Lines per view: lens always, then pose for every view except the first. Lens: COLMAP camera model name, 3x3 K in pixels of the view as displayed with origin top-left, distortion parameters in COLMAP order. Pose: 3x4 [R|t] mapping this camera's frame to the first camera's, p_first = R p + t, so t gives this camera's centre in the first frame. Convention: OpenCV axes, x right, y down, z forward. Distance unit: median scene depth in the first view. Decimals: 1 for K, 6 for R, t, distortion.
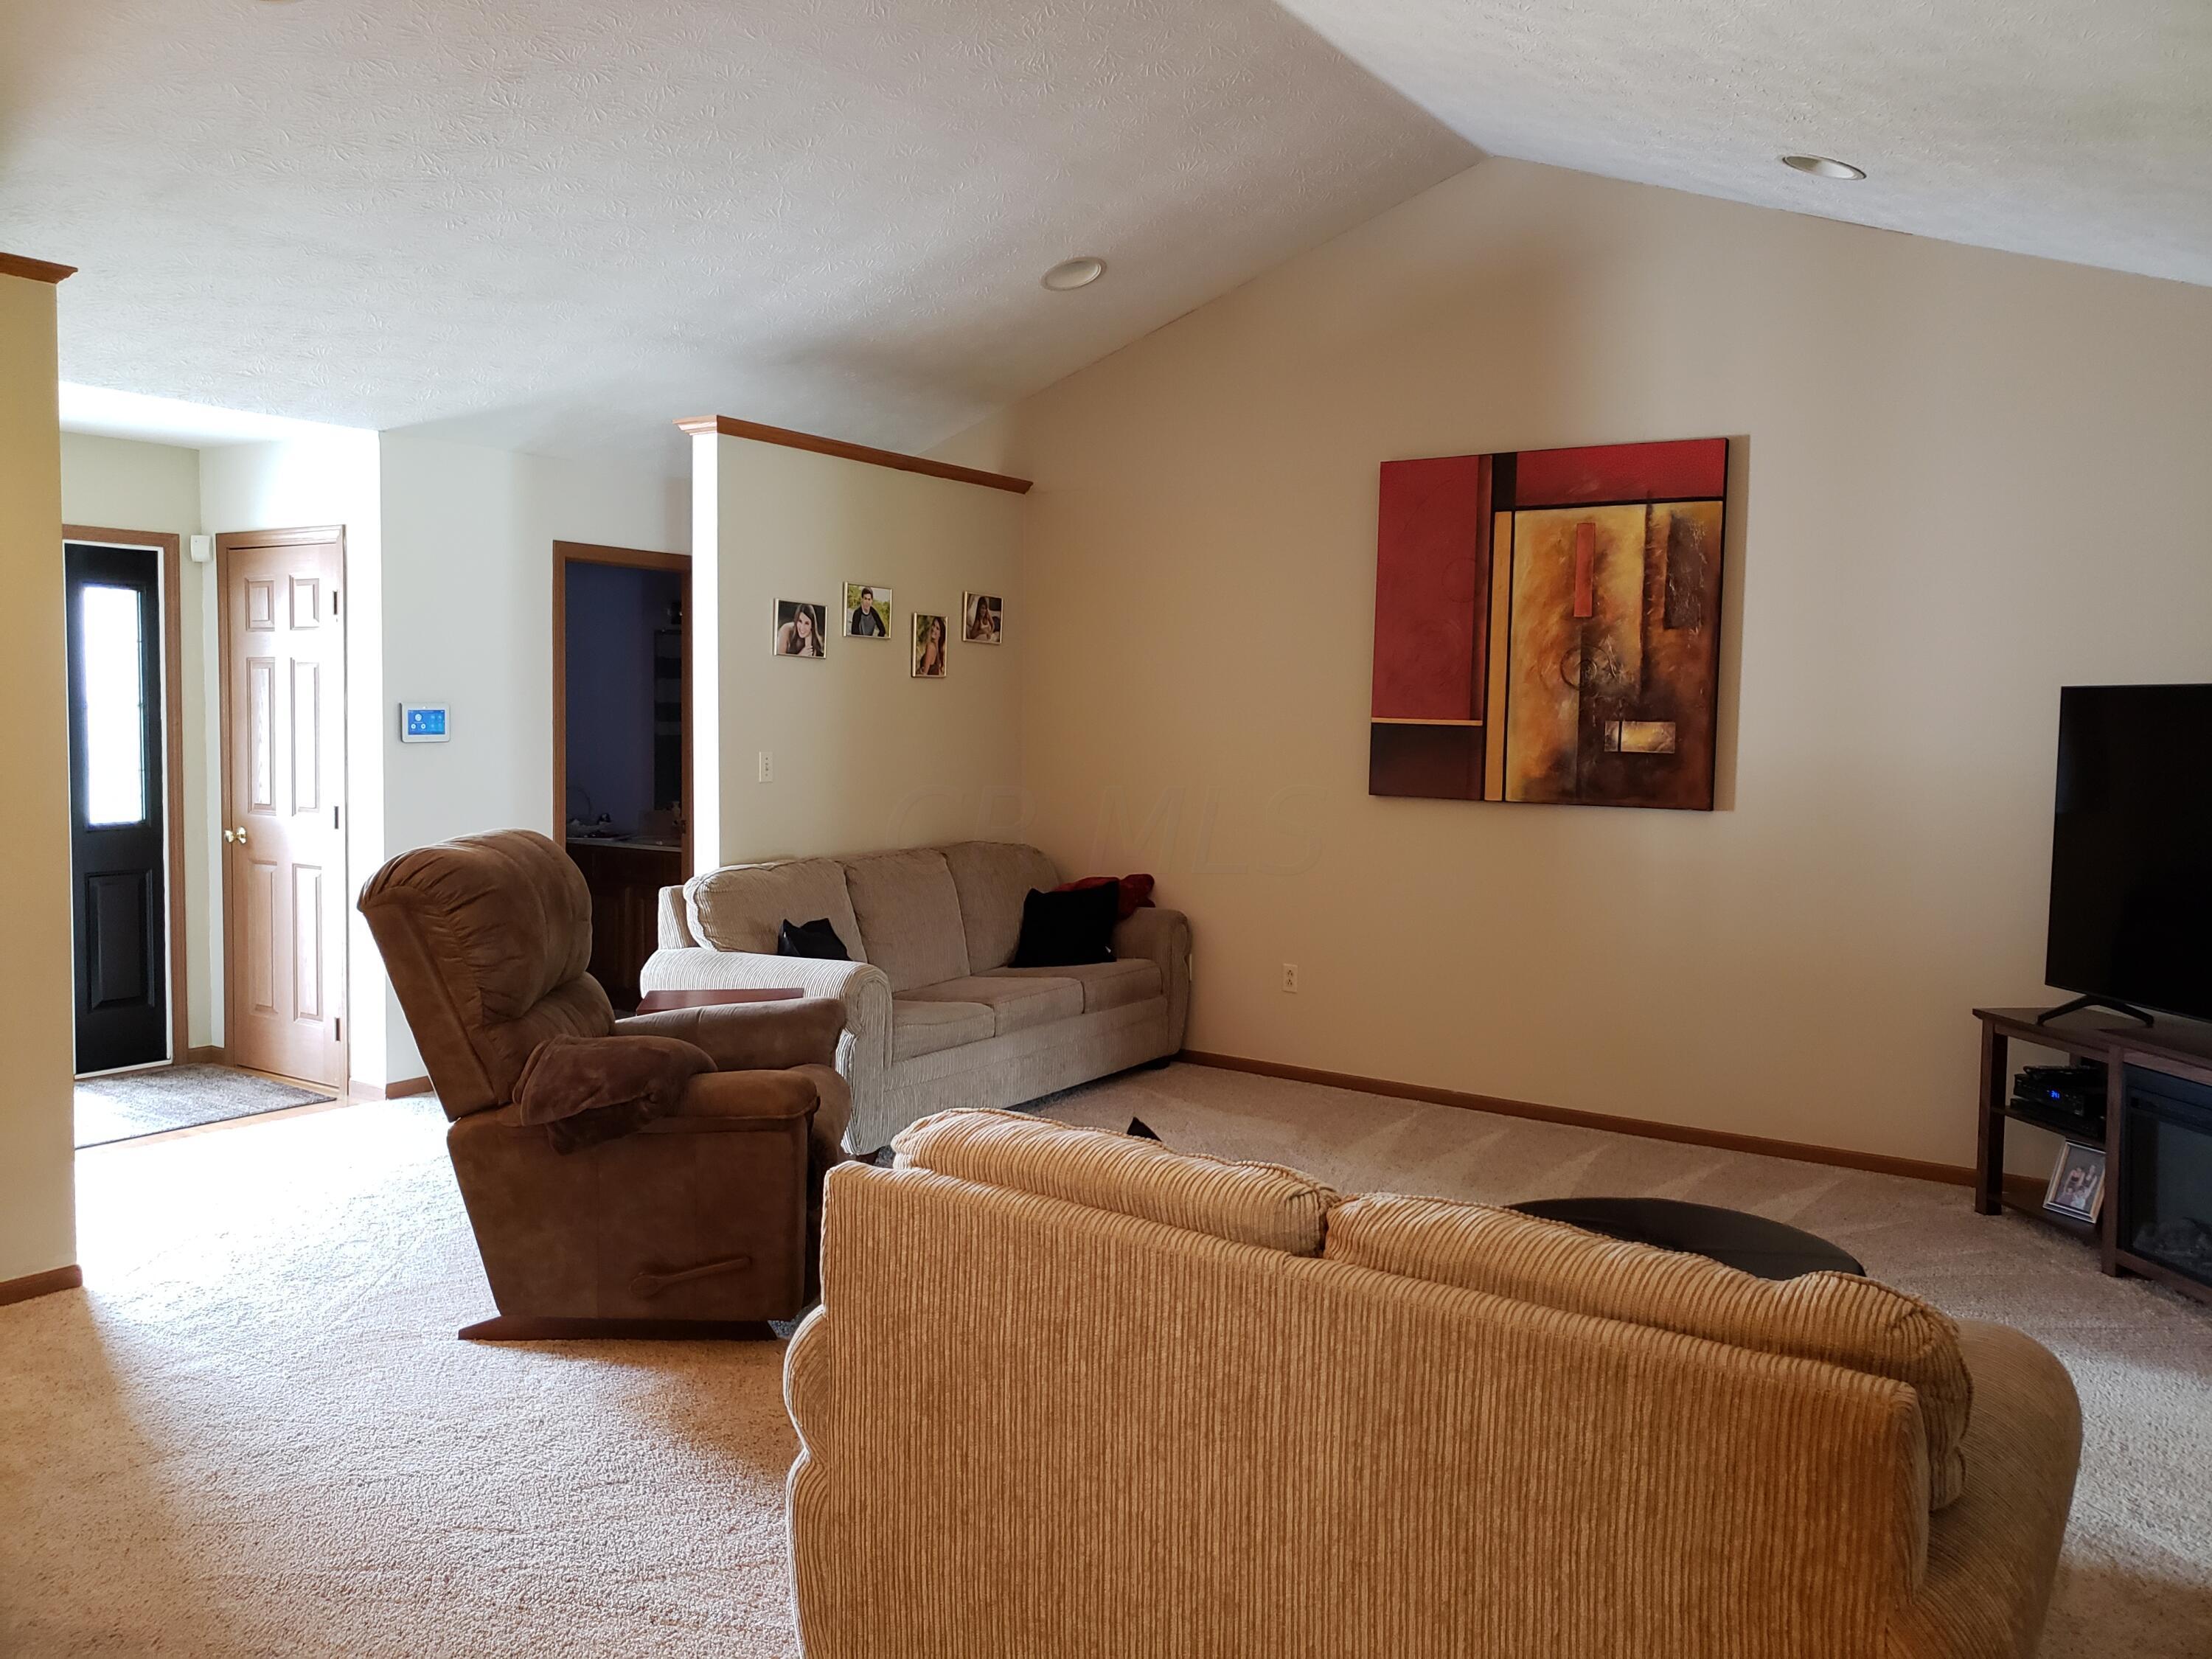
lens RADIAL K [[1718.7, 0, 1120.0], [0, 1718.7, 831.7], [0, 0, 1]] dist [0.056534, -0.075713]
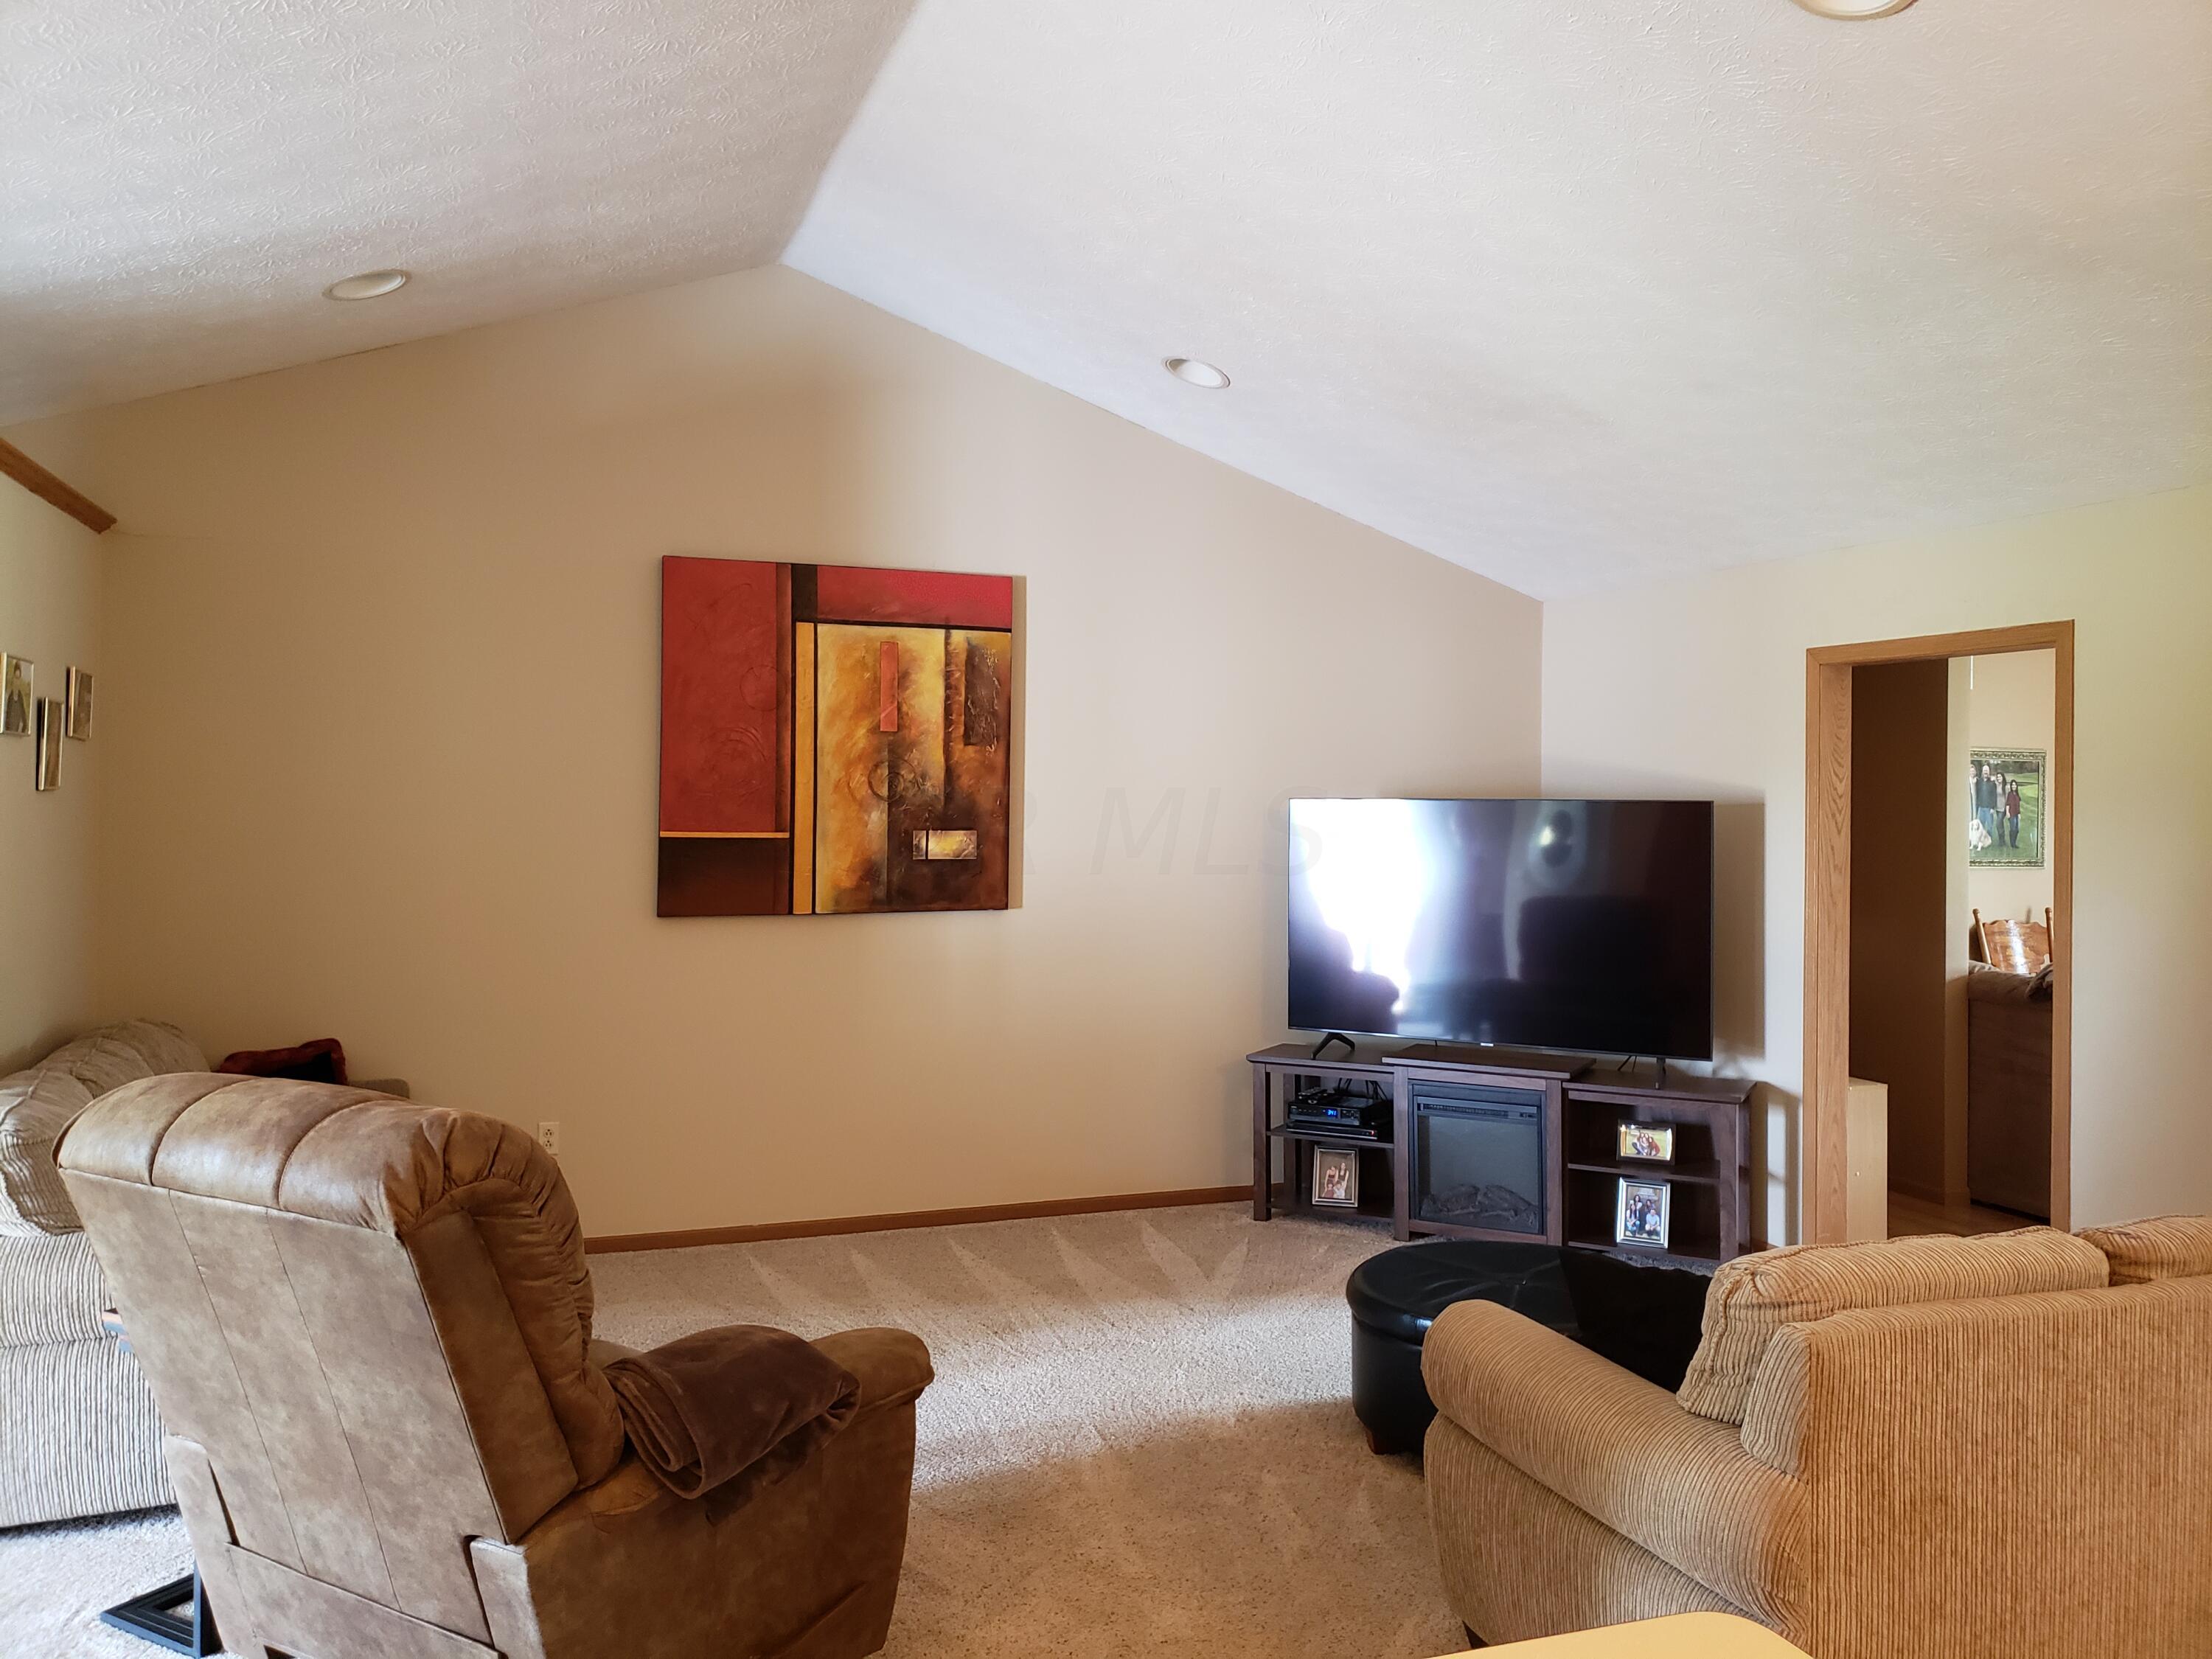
lens RADIAL K [[1718.7, 0, 1119.0], [0, 1718.7, 810.9], [0, 0, 1]] dist [0.056534, -0.075713]
pose [[0.601038, -0.017263, 0.799034, -0.477475], [0.060876, 0.997851, -0.024233, -0.043461], [-0.796899, 0.063207, 0.600797, 0.273859]]
